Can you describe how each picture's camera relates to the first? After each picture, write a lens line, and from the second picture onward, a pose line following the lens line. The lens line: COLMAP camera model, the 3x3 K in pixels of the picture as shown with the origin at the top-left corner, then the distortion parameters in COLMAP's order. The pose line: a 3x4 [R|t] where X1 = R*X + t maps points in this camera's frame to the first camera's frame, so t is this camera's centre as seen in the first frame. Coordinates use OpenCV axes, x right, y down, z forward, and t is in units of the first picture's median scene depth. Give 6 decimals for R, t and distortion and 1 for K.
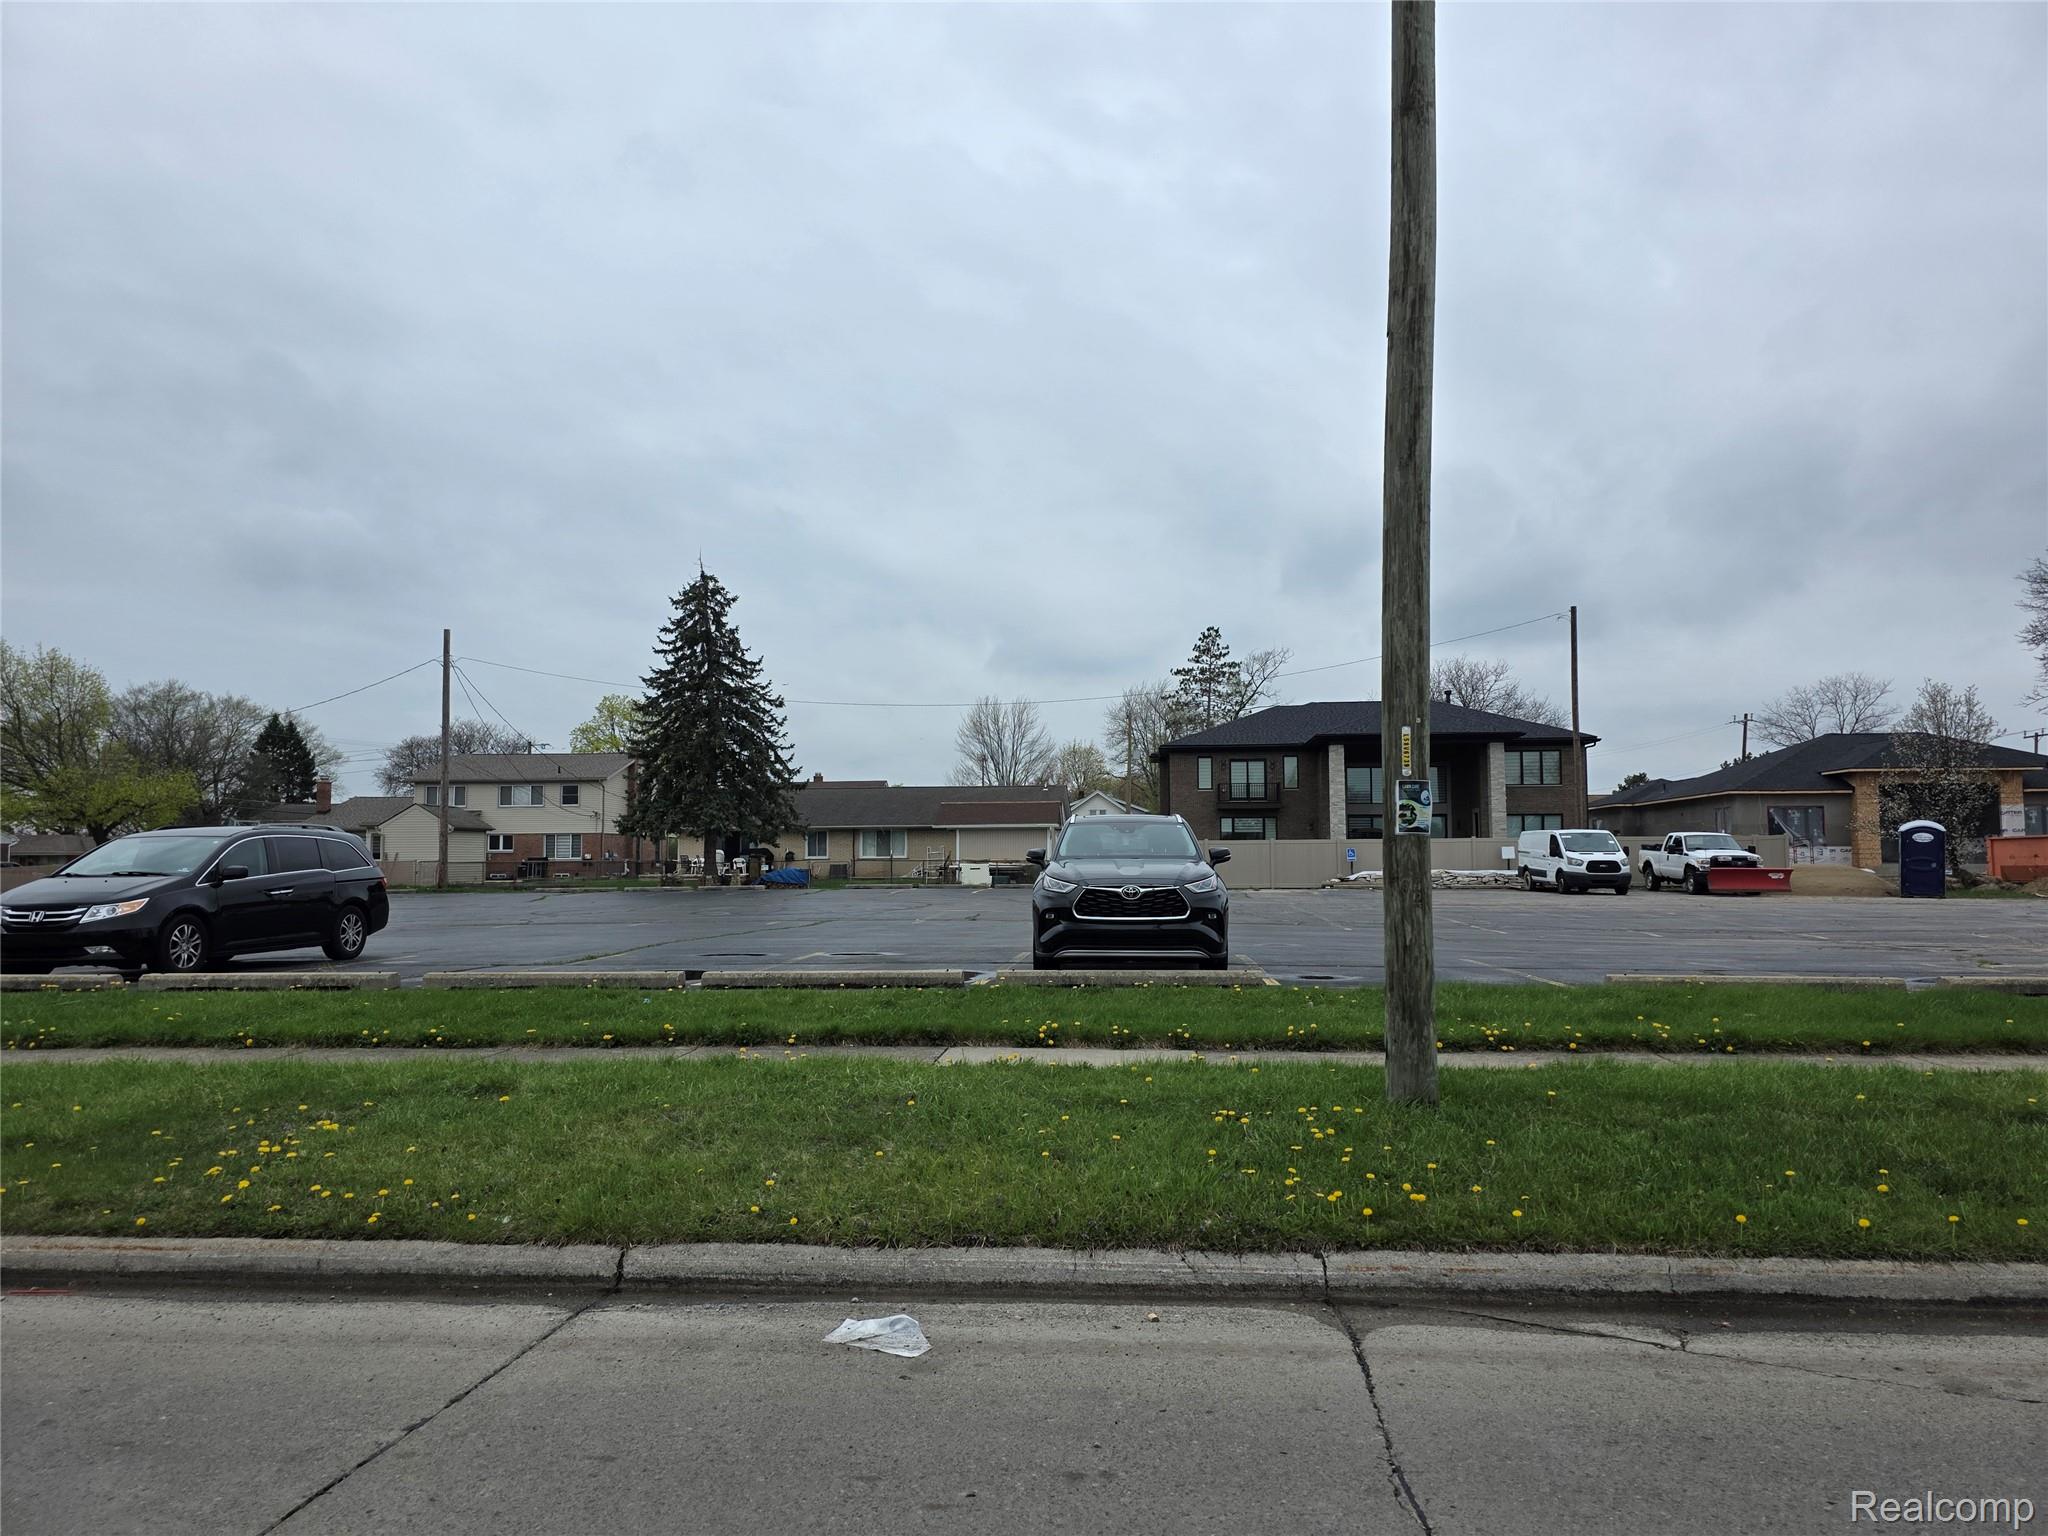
lens RADIAL K [[1351.3, 0, 1048.3], [0, 1351.3, 757.5], [0, 0, 1]] dist [0.089552, -0.076259]
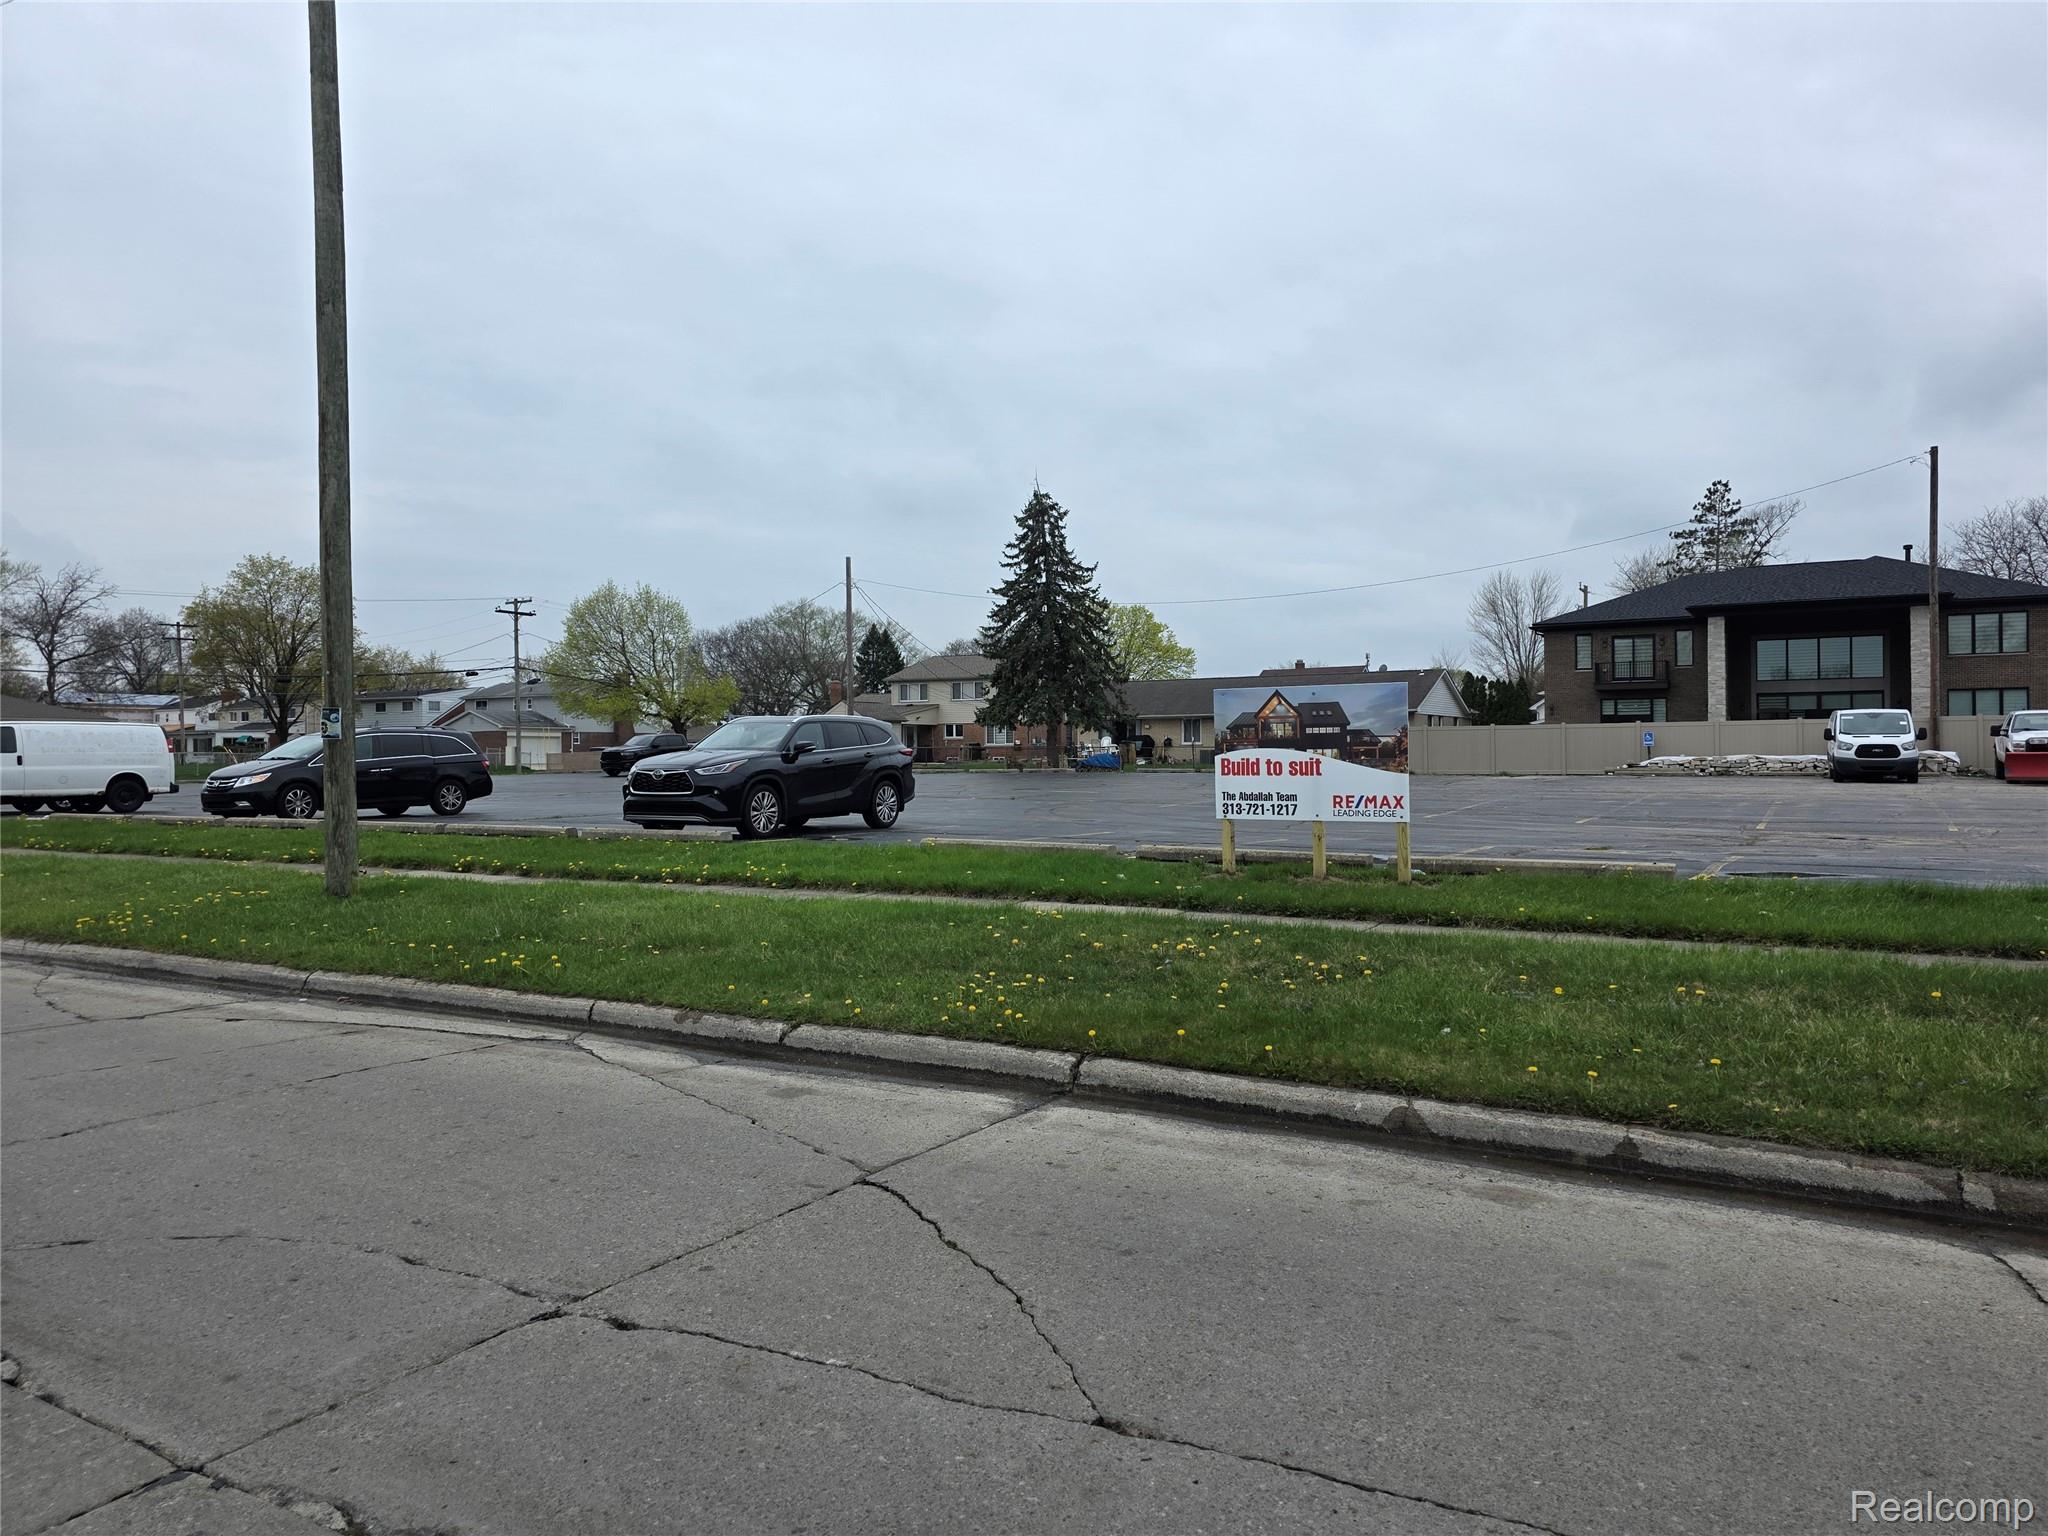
lens RADIAL K [[1357.4, 0, 1054.4], [0, 1357.4, 745.4], [0, 0, 1]] dist [0.082378, -0.078188]
pose [[0.902350, -0.002818, -0.430994, 0.234047], [0.035851, 0.997004, 0.068541, -0.003027], [0.429510, -0.077299, 0.899748, -0.022084]]
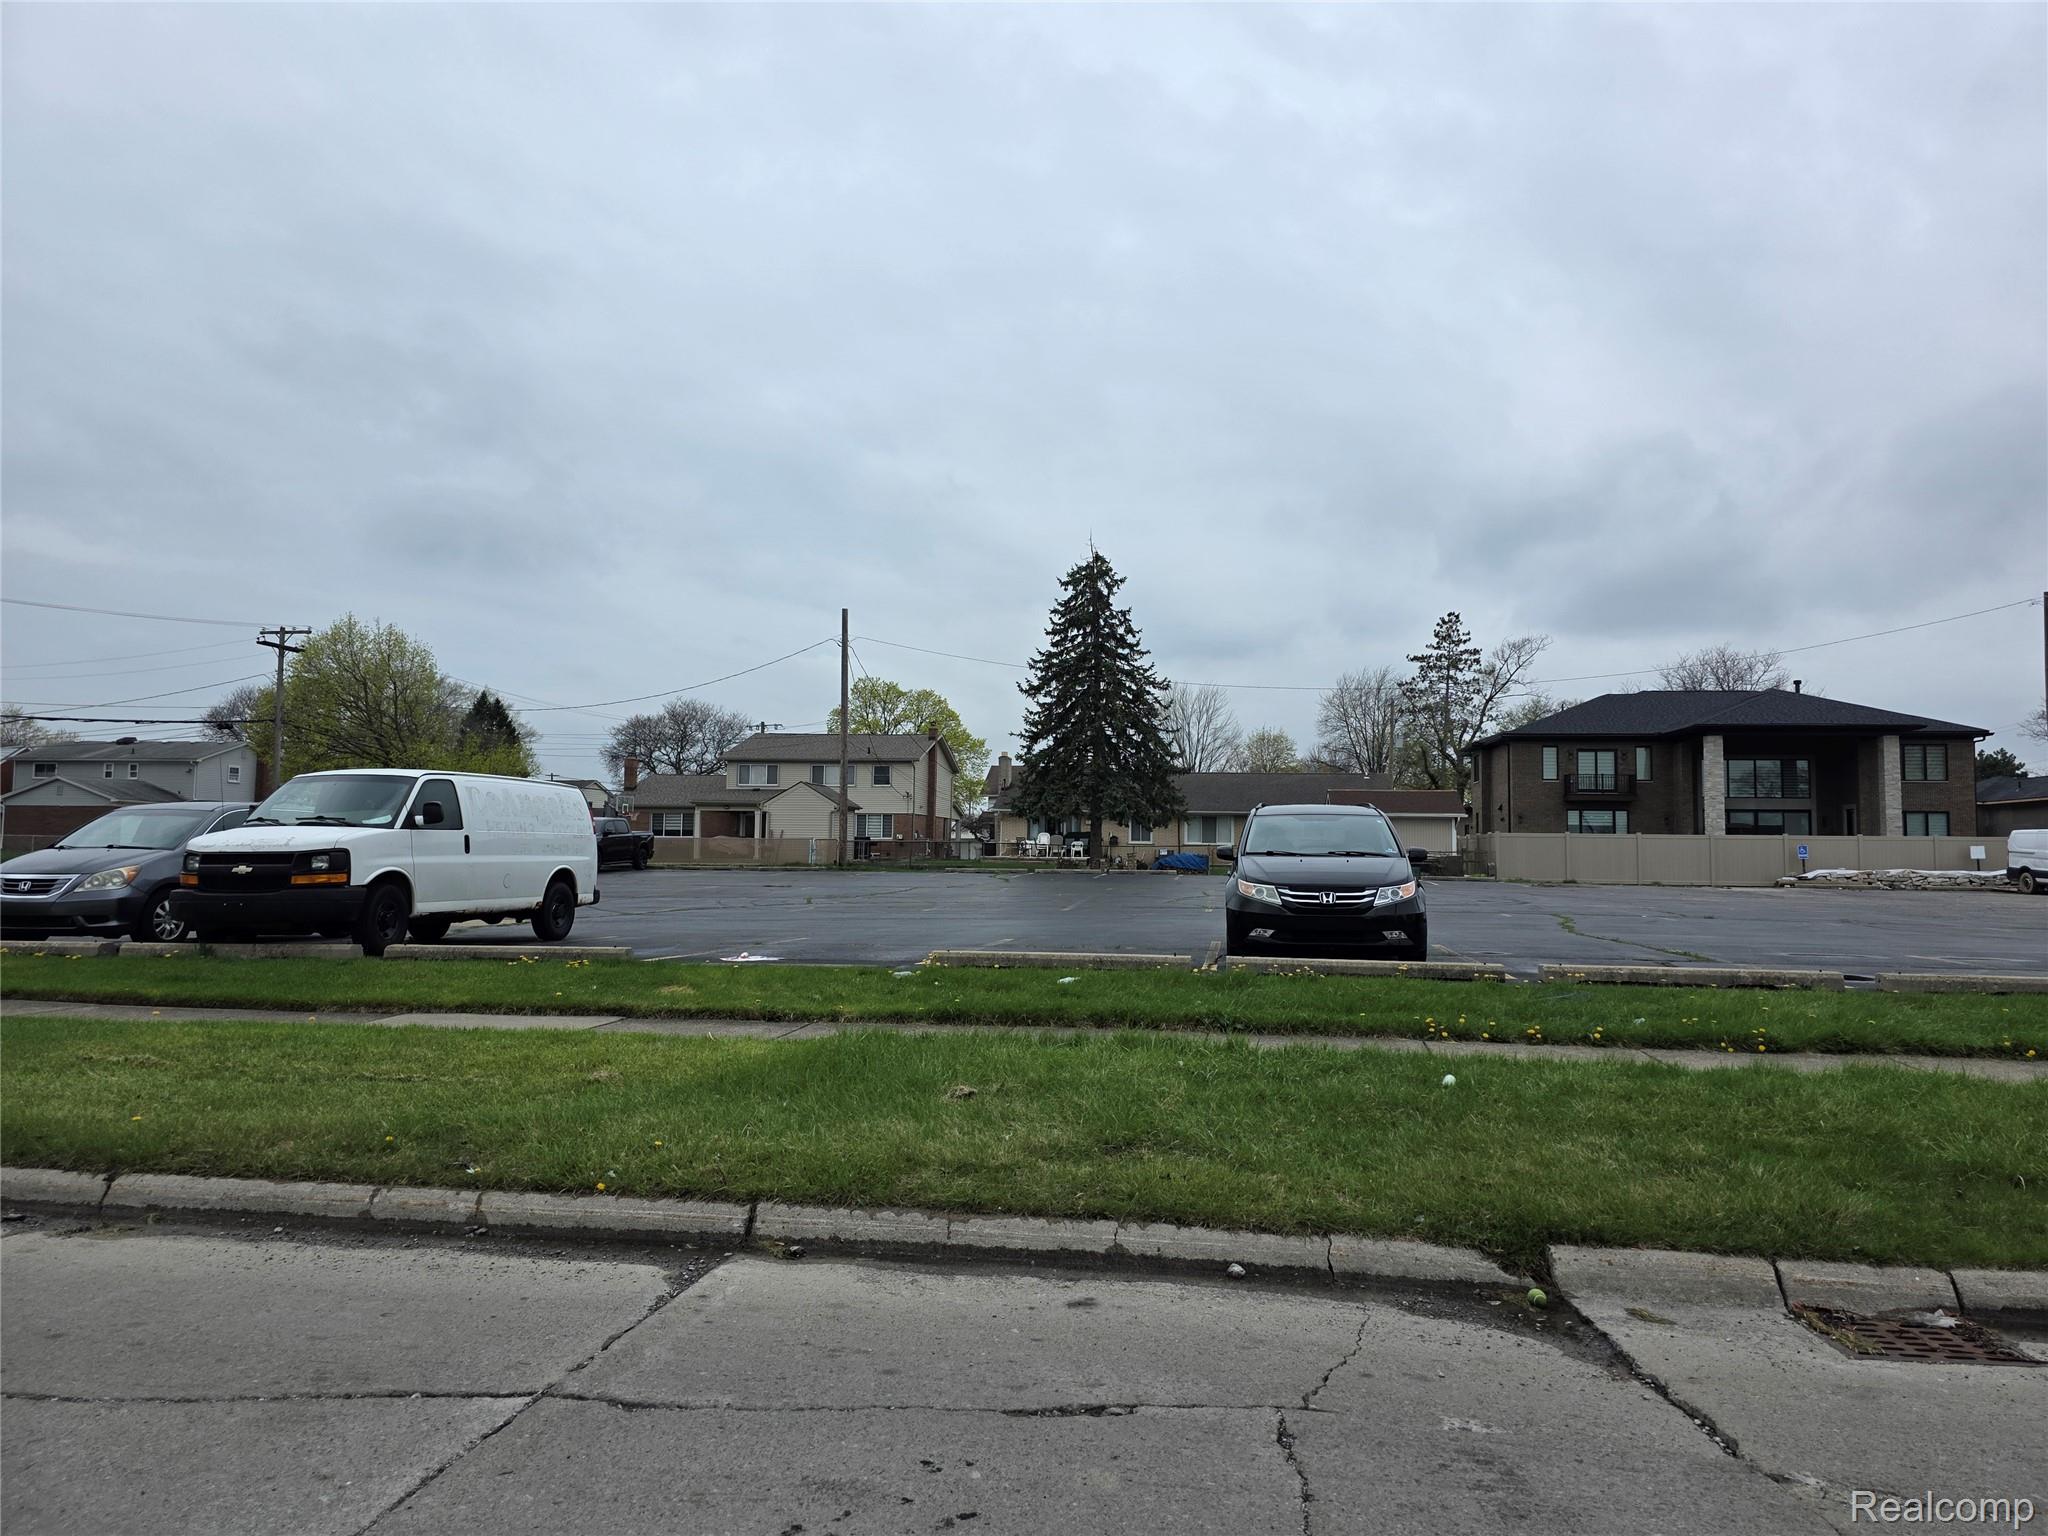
lens RADIAL K [[1351.3, 0, 1048.3], [0, 1351.3, 757.5], [0, 0, 1]] dist [0.089552, -0.076259]
pose [[0.998136, 0.014211, -0.059352, -0.218452], [-0.013610, 0.999852, 0.010525, 0.002603], [0.059493, -0.009698, 0.998182, 0.013152]]
